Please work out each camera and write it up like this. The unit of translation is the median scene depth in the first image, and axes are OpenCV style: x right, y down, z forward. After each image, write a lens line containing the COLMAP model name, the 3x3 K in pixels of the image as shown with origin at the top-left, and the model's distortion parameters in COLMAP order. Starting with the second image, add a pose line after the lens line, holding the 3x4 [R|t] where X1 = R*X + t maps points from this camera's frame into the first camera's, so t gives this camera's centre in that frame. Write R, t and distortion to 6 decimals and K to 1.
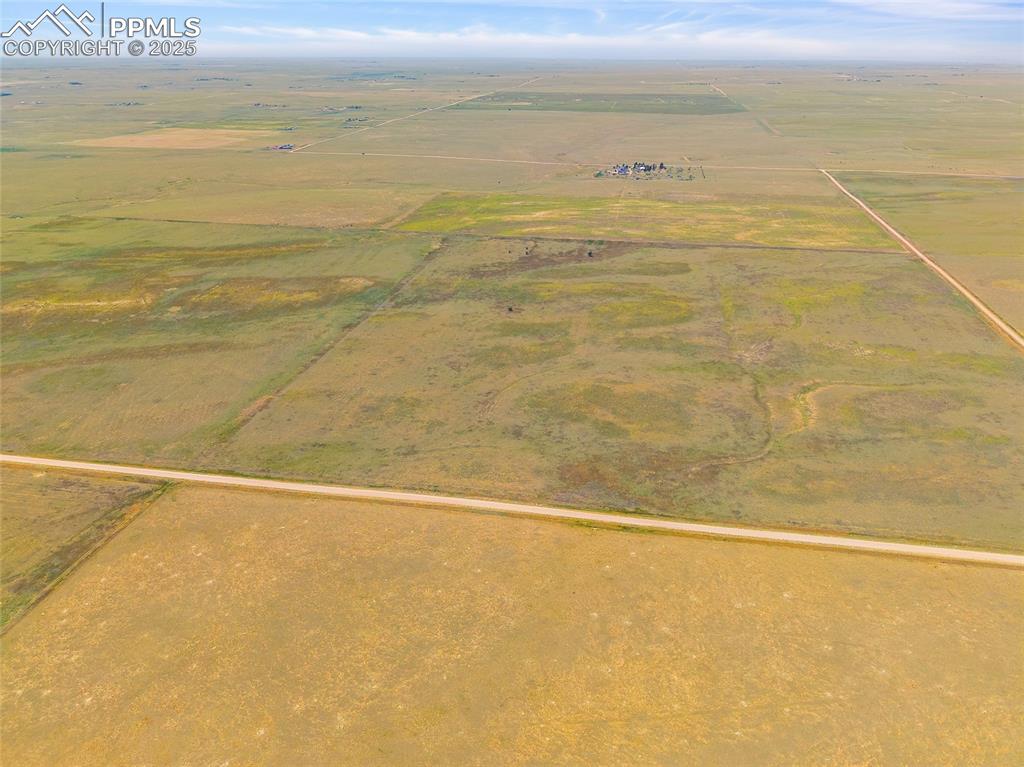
lens RADIAL K [[680.8, 0, 511.1], [0, 680.8, 389.2], [0, 0, 1]] dist [0.020181, -0.018270]
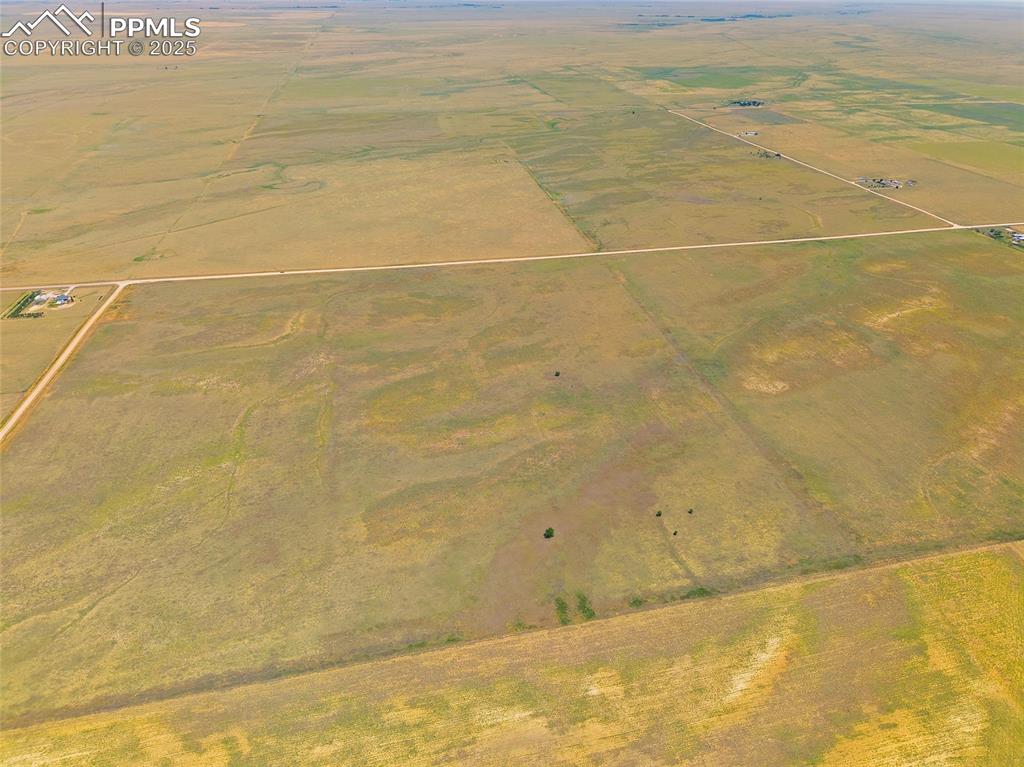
lens RADIAL K [[694.7, 0, 511.7], [0, 694.7, 365.3], [0, 0, 1]] dist [0.025145, -0.025750]
pose [[-0.924916, 0.164533, -0.342724, 0.473513], [-0.189444, 0.582126, 0.790721, -1.071205], [0.329609, 0.796278, -0.507247, 1.783520]]
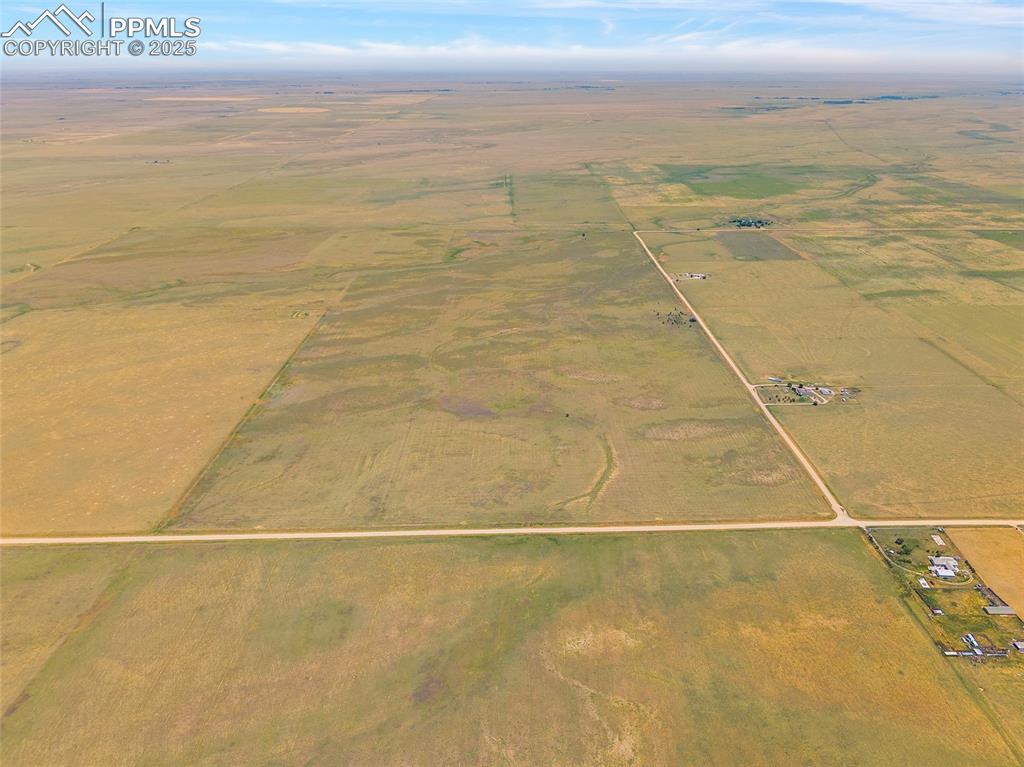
lens RADIAL K [[682.5, 0, 511.5], [0, 682.5, 424.8], [0, 0, 1]] dist [0.020970, -0.020930]
pose [[-0.980625, 0.081777, -0.178007, -0.728408], [-0.097835, 0.582803, 0.806702, -0.887891], [0.169713, 0.808488, -0.563511, 1.288995]]
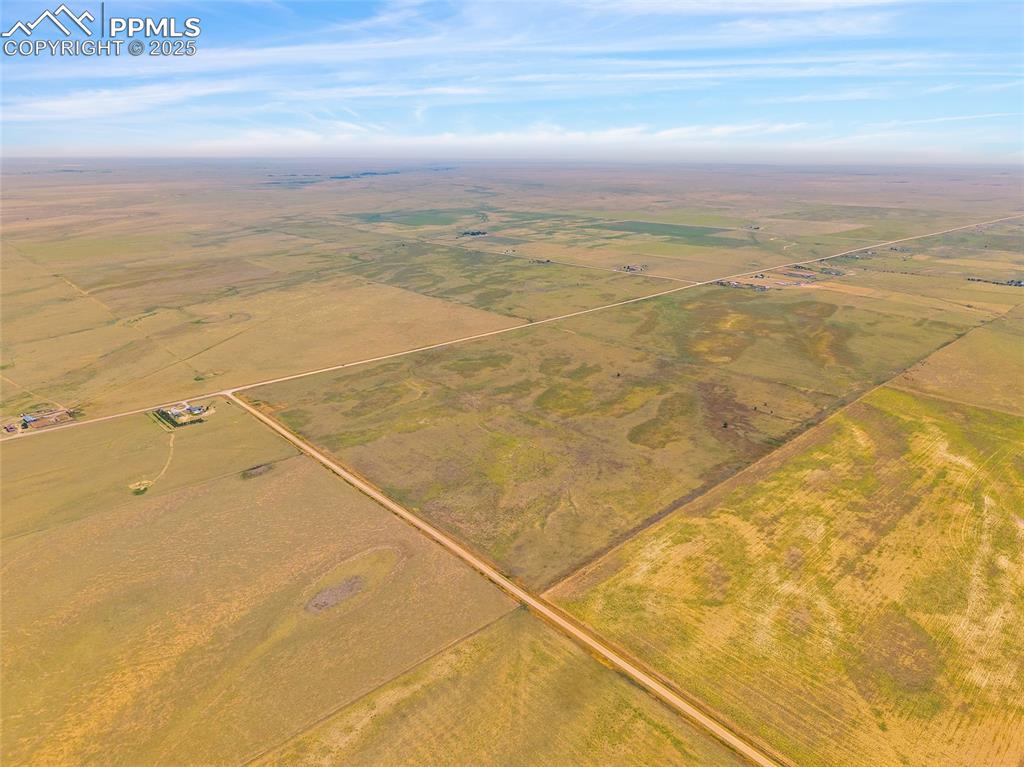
lens RADIAL K [[689.6, 0, 511.8], [0, 689.6, 377.8], [0, 0, 1]] dist [0.028600, -0.033378]
pose [[-0.600102, 0.240384, -0.762950, 1.557202], [-0.366200, 0.765409, 0.529195, -0.997618], [0.711178, 0.596963, -0.371295, 1.700773]]
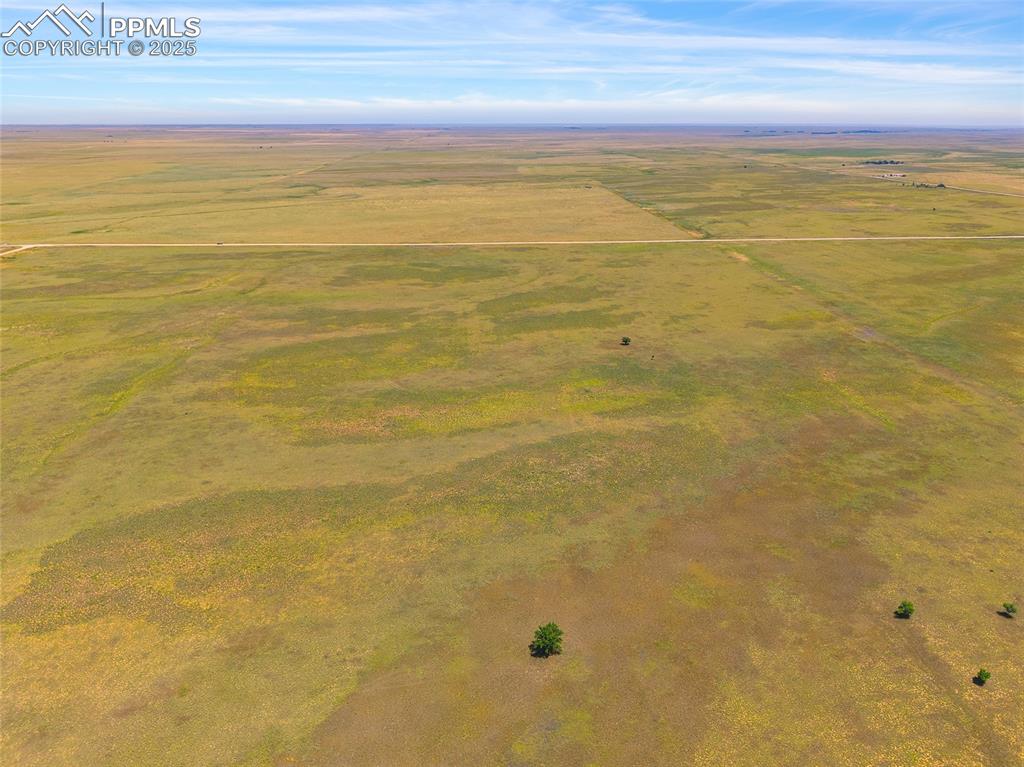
lens RADIAL K [[699.6, 0, 512.0], [0, 699.6, 383.5], [0, 0, 1]] dist [0.007769, -0.003091]
pose [[-0.969416, 0.078714, -0.232457, 0.245112], [-0.117414, 0.682994, 0.720926, -0.556235], [0.215513, 0.726171, -0.652863, 1.634078]]
